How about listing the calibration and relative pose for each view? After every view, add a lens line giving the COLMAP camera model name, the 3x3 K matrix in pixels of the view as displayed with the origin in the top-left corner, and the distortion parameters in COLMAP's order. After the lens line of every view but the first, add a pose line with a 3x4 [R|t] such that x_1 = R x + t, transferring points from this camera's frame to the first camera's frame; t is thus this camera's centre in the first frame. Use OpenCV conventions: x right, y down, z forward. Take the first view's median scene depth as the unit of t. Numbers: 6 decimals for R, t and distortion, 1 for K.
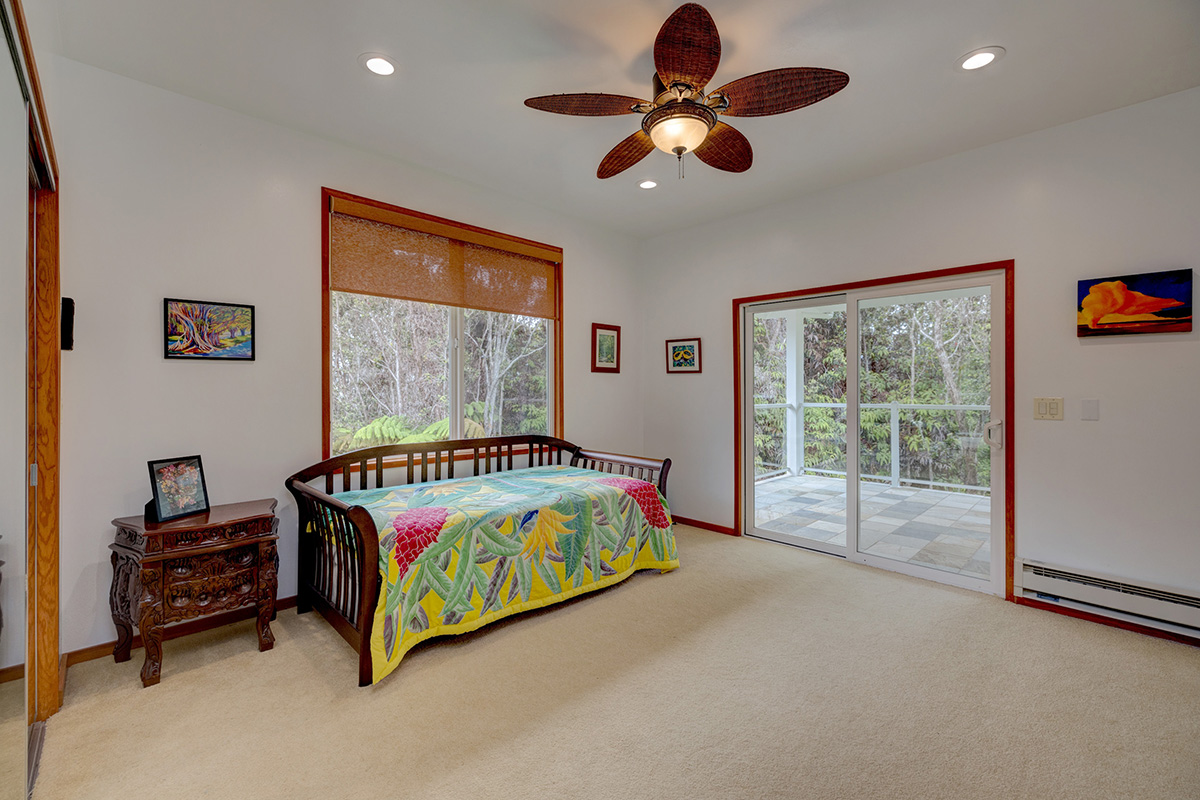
lens RADIAL K [[506.6, 0, 600.9], [0, 506.6, 389.4], [0, 0, 1]] dist [-0.000768, -0.000157]
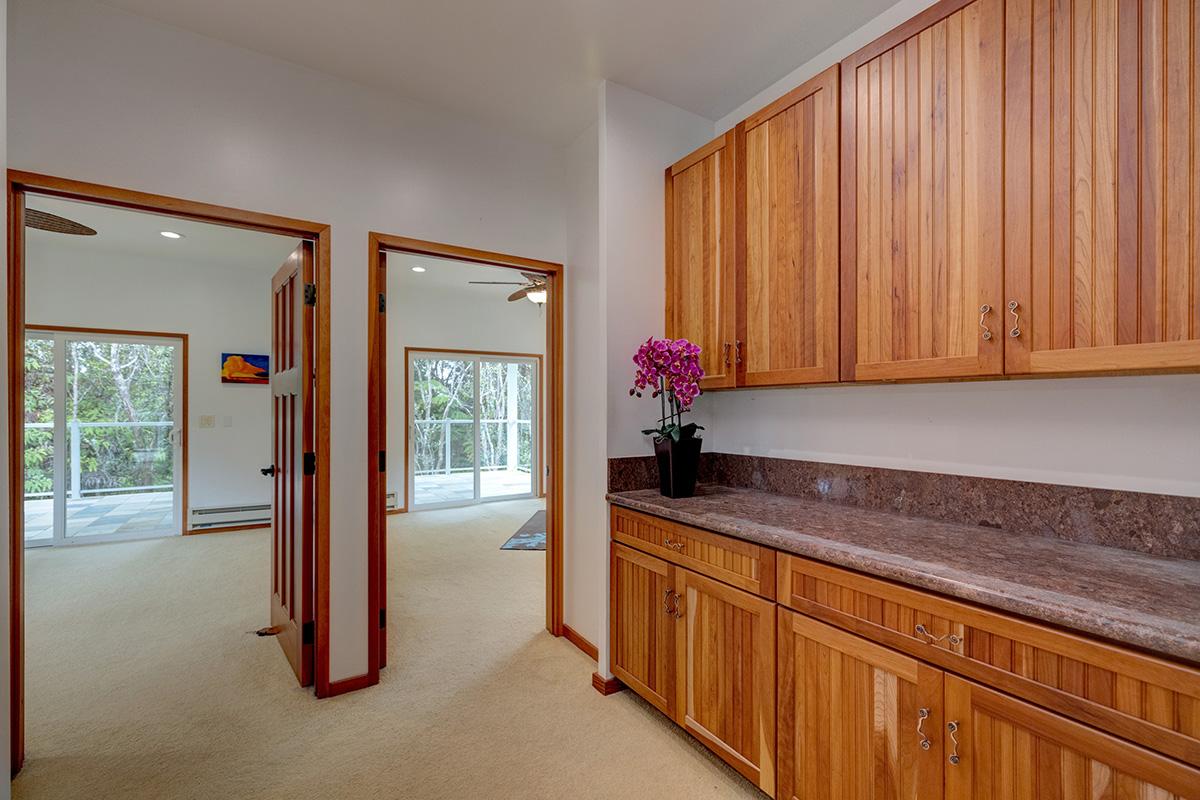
lens RADIAL K [[514.2, 0, 602.0], [0, 514.2, 407.7], [0, 0, 1]] dist [0.000620, 0.000097]
pose [[0.198737, 0.003095, 0.980048, -0.611619], [-0.002801, 0.999993, -0.002590, -0.008428], [-0.980049, -0.002230, 0.198744, -0.719836]]
